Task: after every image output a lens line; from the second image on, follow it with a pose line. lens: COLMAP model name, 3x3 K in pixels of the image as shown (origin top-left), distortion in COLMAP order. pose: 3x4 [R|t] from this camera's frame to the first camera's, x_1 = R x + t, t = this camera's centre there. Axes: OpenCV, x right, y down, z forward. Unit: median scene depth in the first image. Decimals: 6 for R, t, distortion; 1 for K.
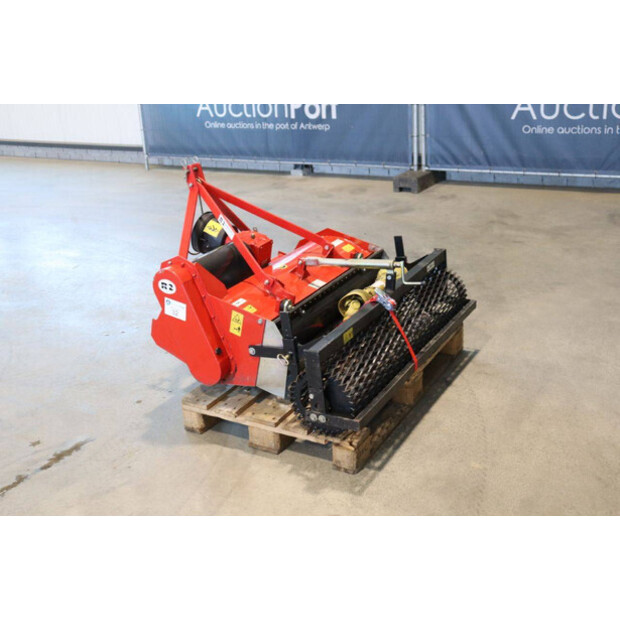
lens RADIAL K [[768.9, 0, 309.0], [0, 768.9, 308.1], [0, 0, 1]] dist [-0.086923, 0.413769]
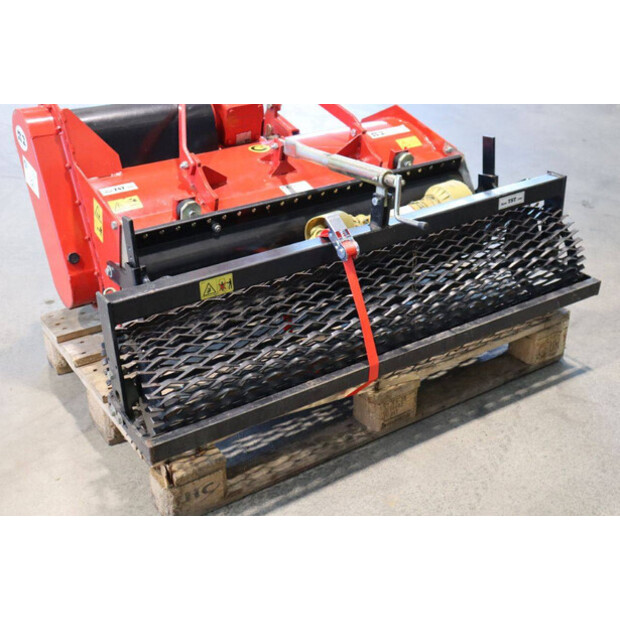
lens RADIAL K [[822.6, 0, 310.0], [0, 822.6, 310.0], [0, 0, 1]] dist [0.006446, 0.014809]
pose [[0.893487, 0.259222, -0.366723, 0.286660], [-0.208933, 0.962774, 0.171500, -0.053575], [0.397528, -0.076613, 0.914386, 0.433203]]
